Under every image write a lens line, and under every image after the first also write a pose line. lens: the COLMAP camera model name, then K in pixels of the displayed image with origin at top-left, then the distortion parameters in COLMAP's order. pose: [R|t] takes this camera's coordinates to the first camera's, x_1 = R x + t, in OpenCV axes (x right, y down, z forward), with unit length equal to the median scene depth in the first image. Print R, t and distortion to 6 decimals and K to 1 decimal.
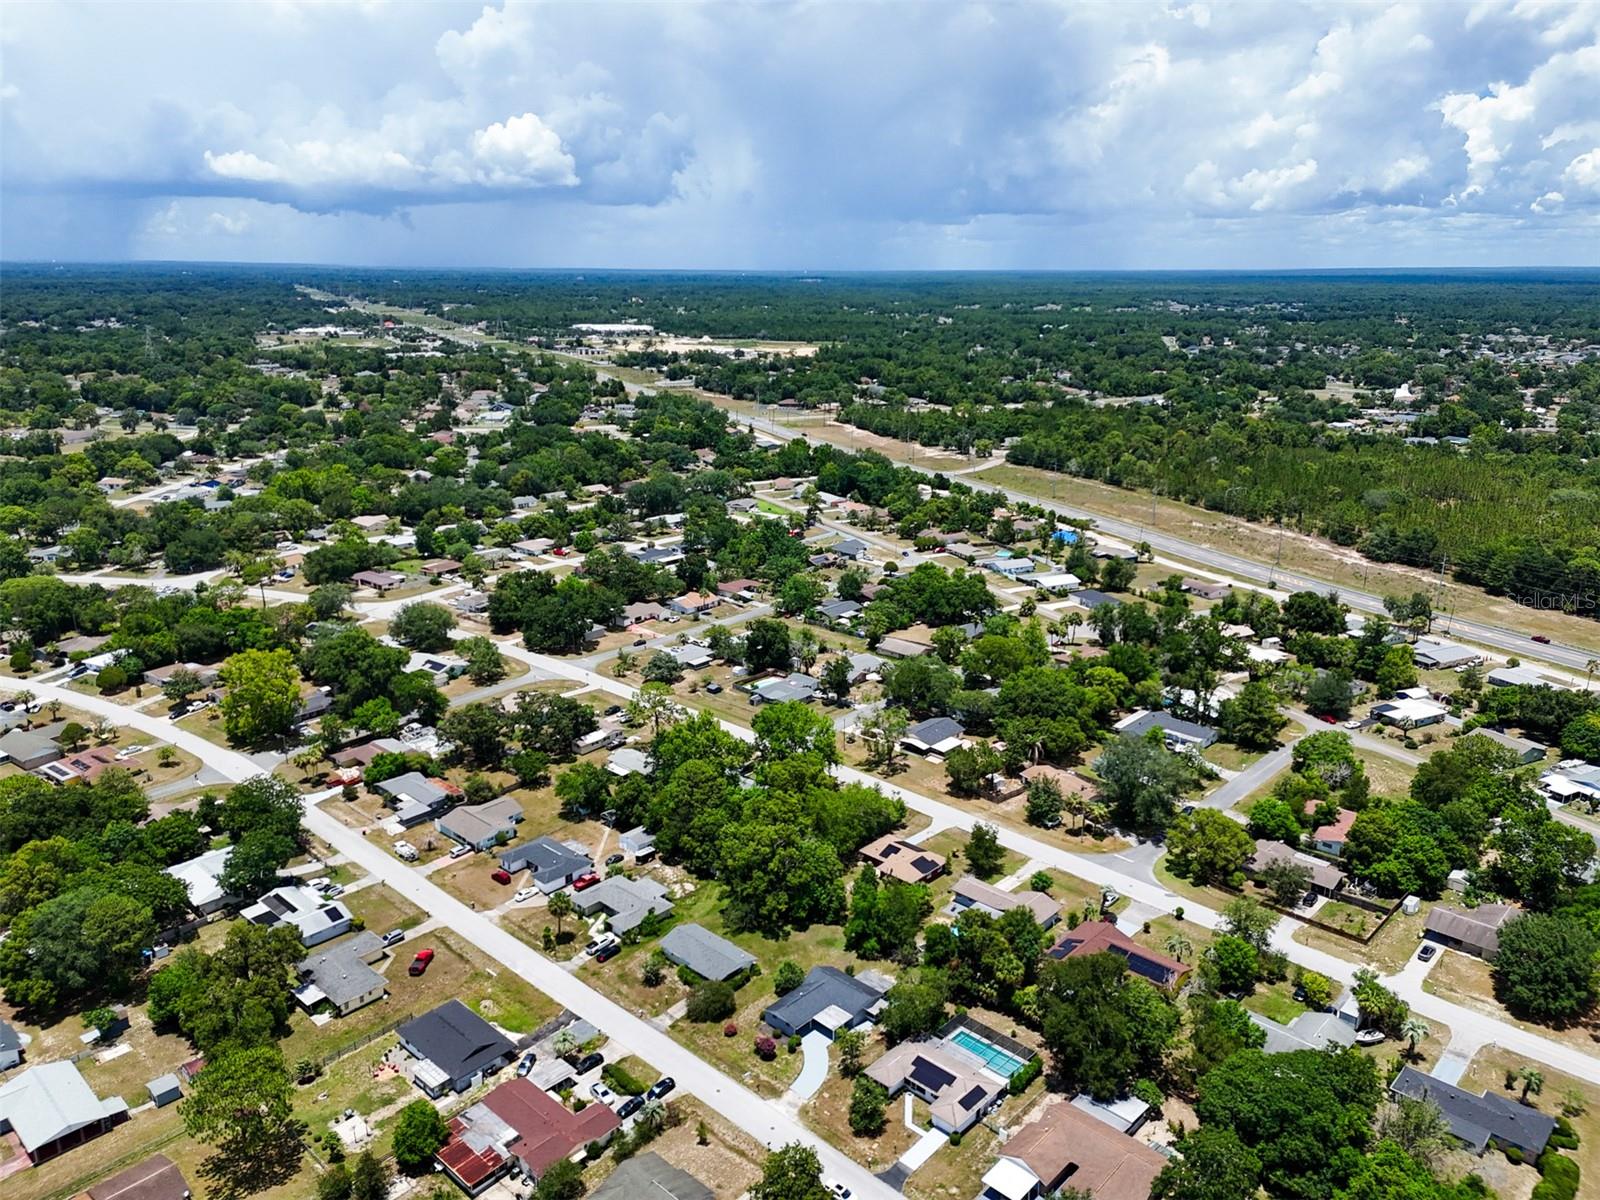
lens RADIAL K [[1167.2, 0, 802.1], [0, 1167.2, 601.7], [0, 0, 1]] dist [0.098410, -0.076597]
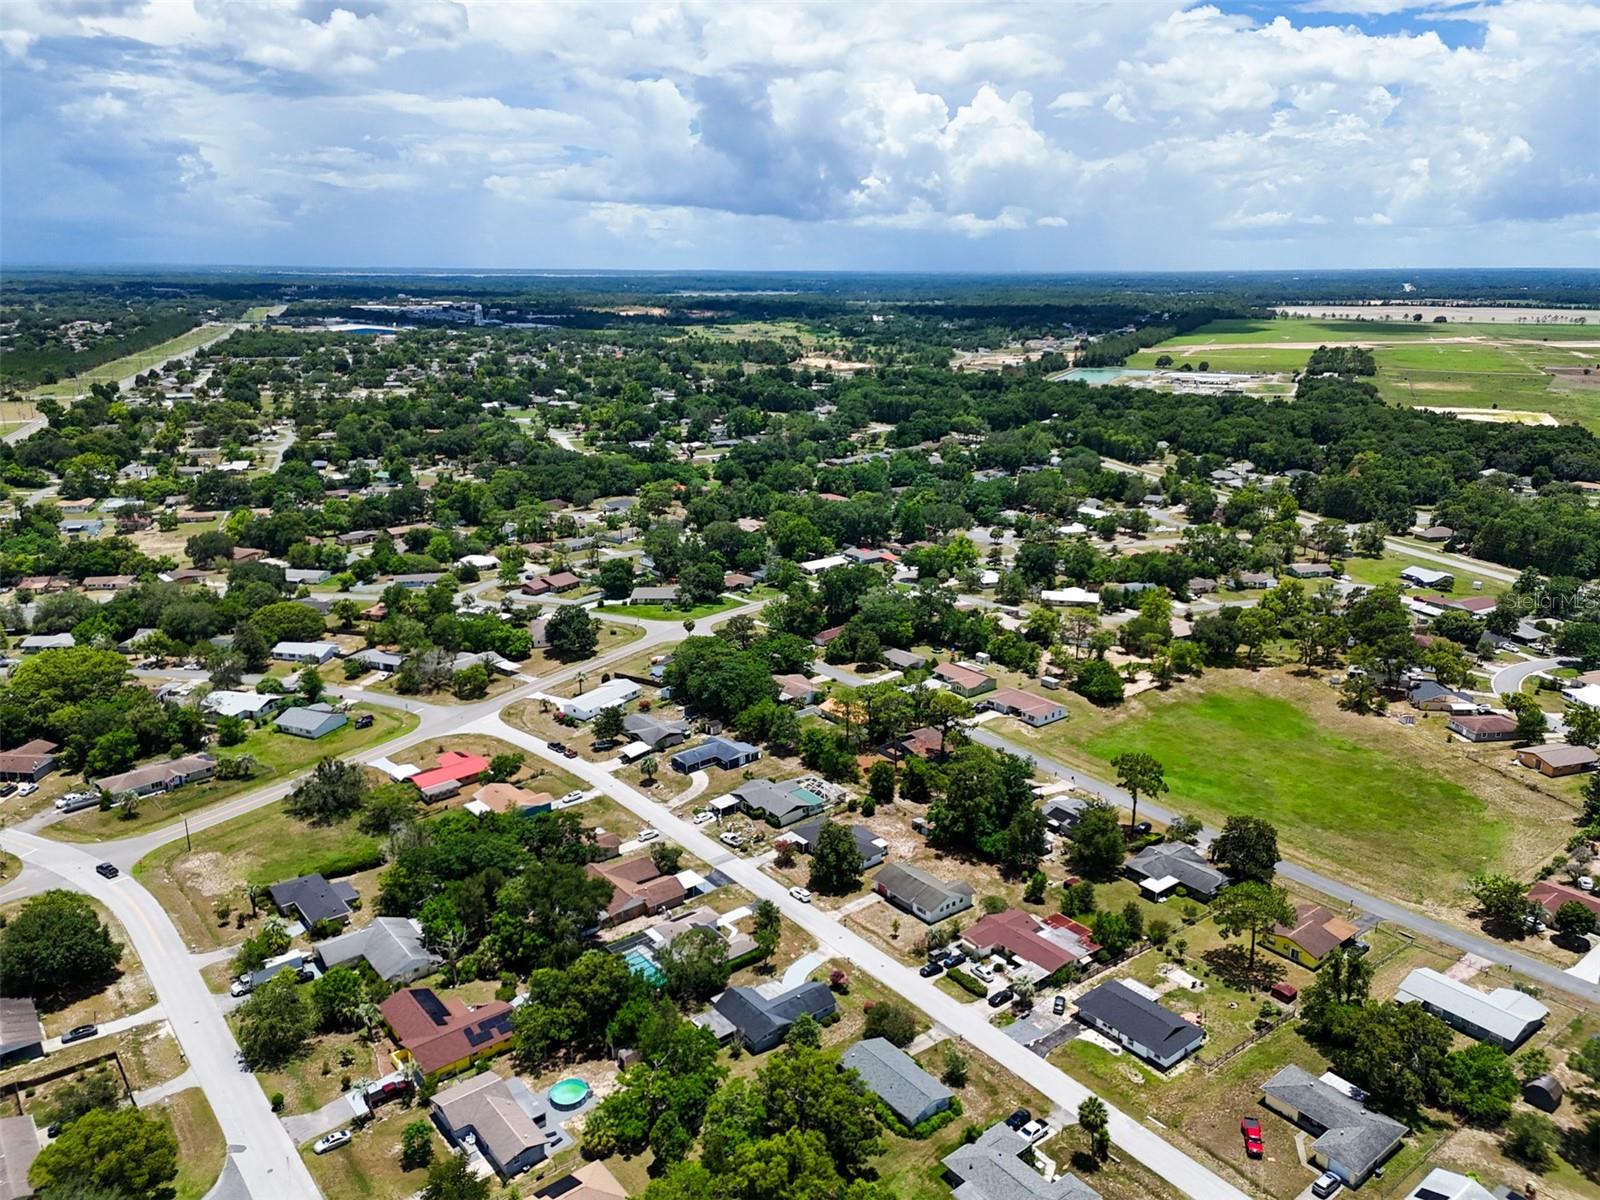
lens RADIAL K [[1167.2, 0, 797.1], [0, 1167.2, 611.0], [0, 0, 1]] dist [0.098410, -0.076597]
pose [[-0.988872, -0.049068, 0.140441, -0.086823], [0.033659, 0.845763, 0.532495, -0.331553], [-0.144908, 0.531297, -0.834701, 1.171312]]
